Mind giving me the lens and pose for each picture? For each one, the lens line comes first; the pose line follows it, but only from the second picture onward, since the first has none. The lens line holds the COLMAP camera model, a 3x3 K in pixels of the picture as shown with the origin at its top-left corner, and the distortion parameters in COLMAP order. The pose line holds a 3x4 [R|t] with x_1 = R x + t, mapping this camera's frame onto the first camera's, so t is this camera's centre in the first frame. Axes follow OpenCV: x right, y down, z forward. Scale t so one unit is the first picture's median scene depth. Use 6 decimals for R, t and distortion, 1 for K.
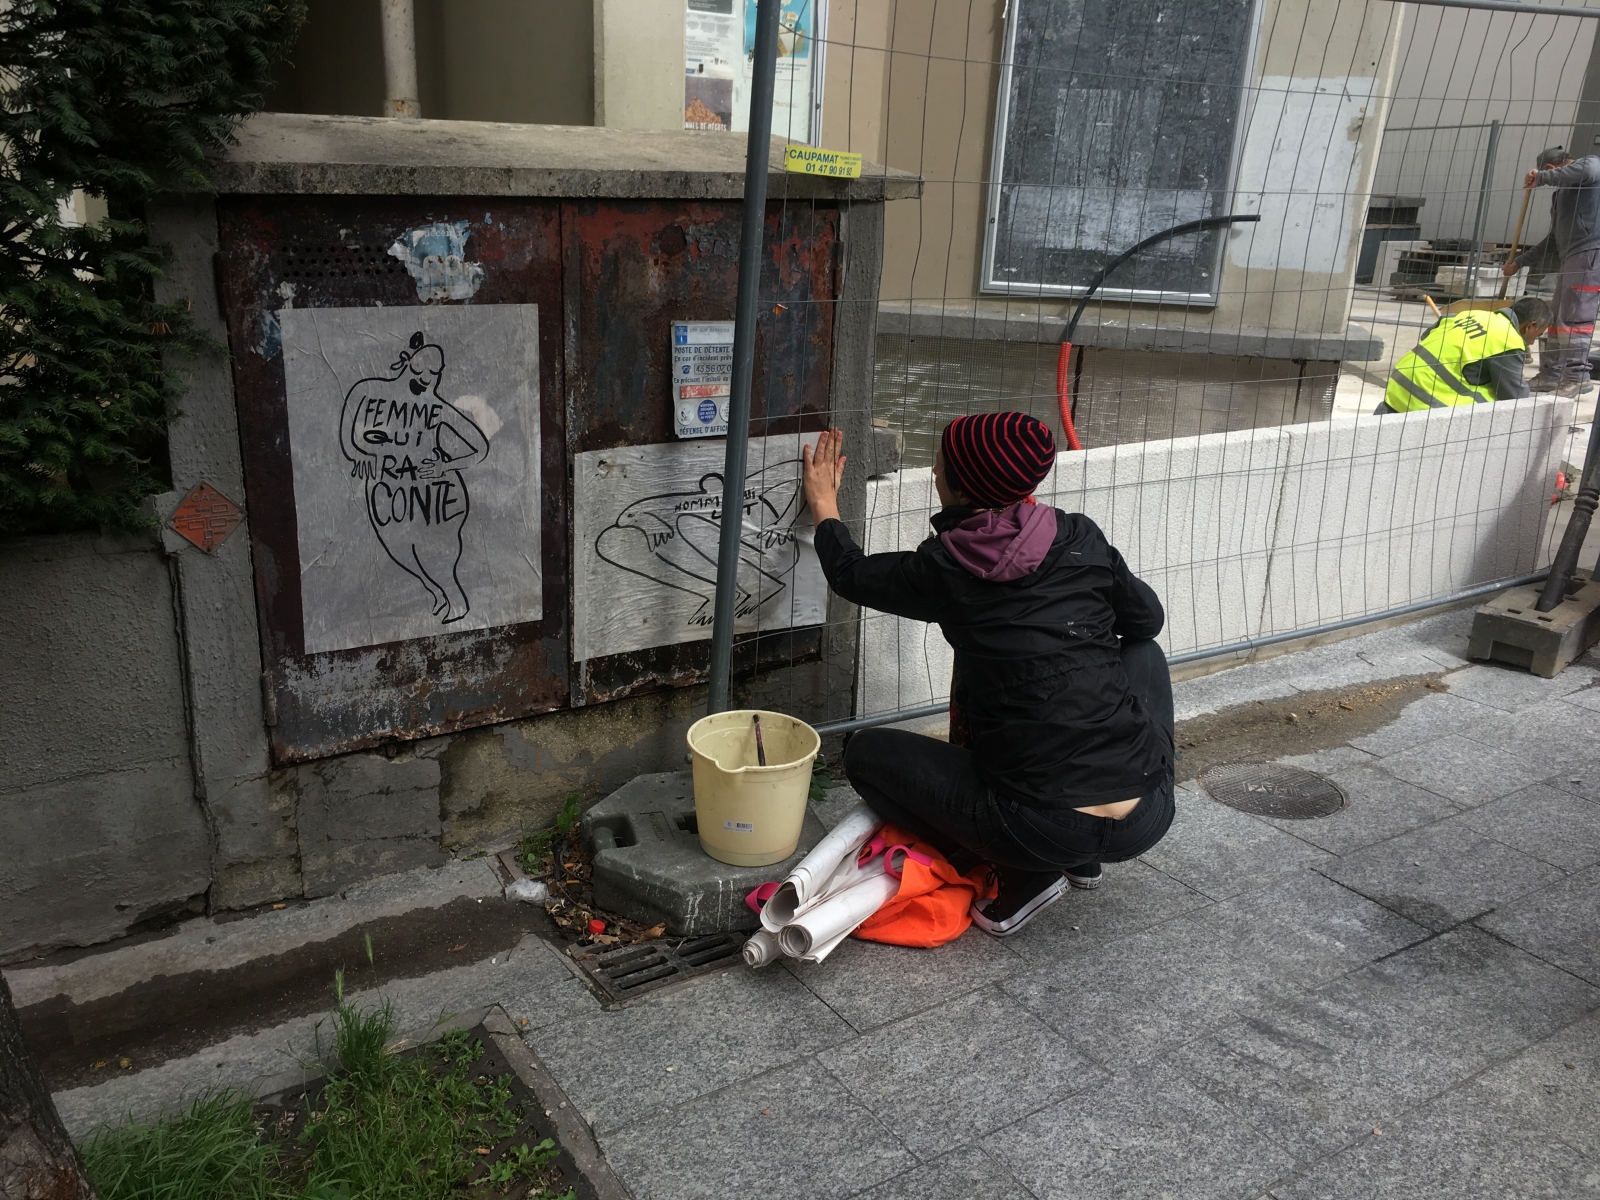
lens RADIAL K [[1354.1, 0, 803.9], [0, 1354.1, 608.2], [0, 0, 1]] dist [0.049857, -0.034235]
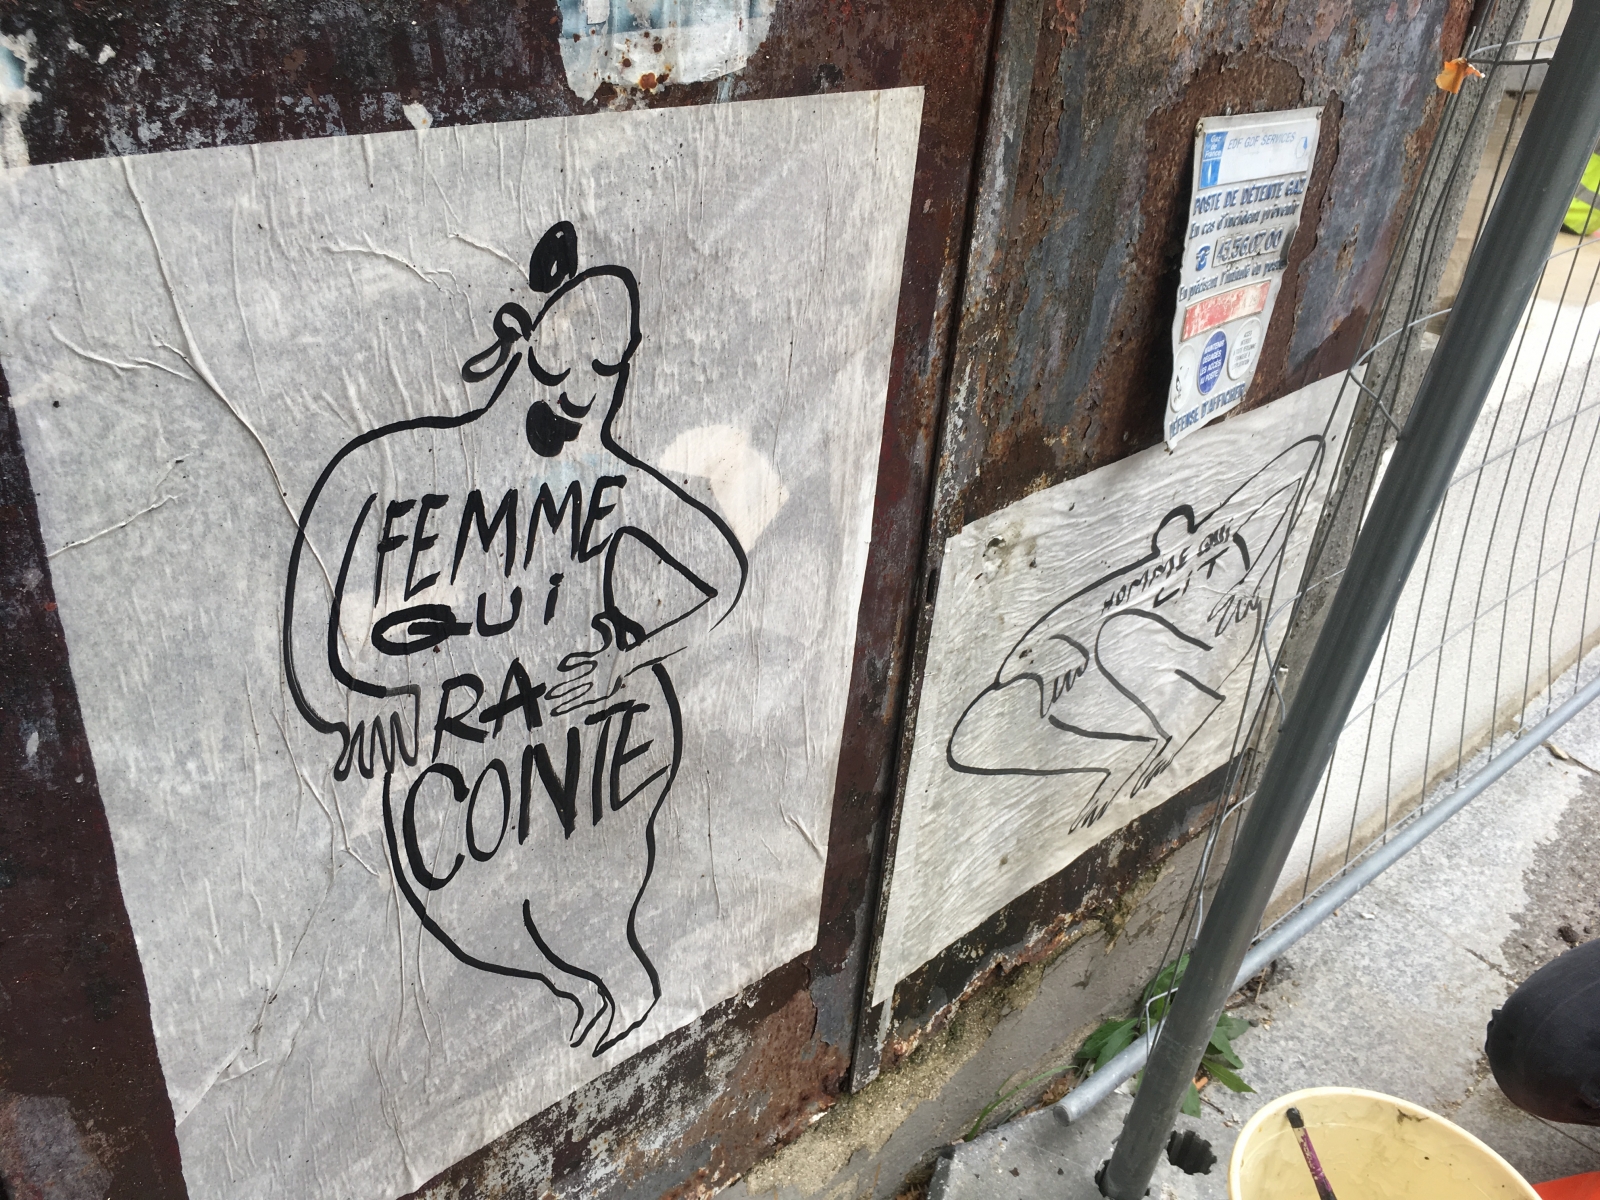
lens RADIAL K [[1354.1, 0, 796.6], [0, 1354.1, 597.1], [0, 0, 1]] dist [0.049857, -0.034235]
pose [[0.985369, -0.059918, 0.159556, -0.272037], [0.025952, 0.977997, 0.206999, -0.178051], [-0.168448, -0.199829, 0.965243, 0.703527]]
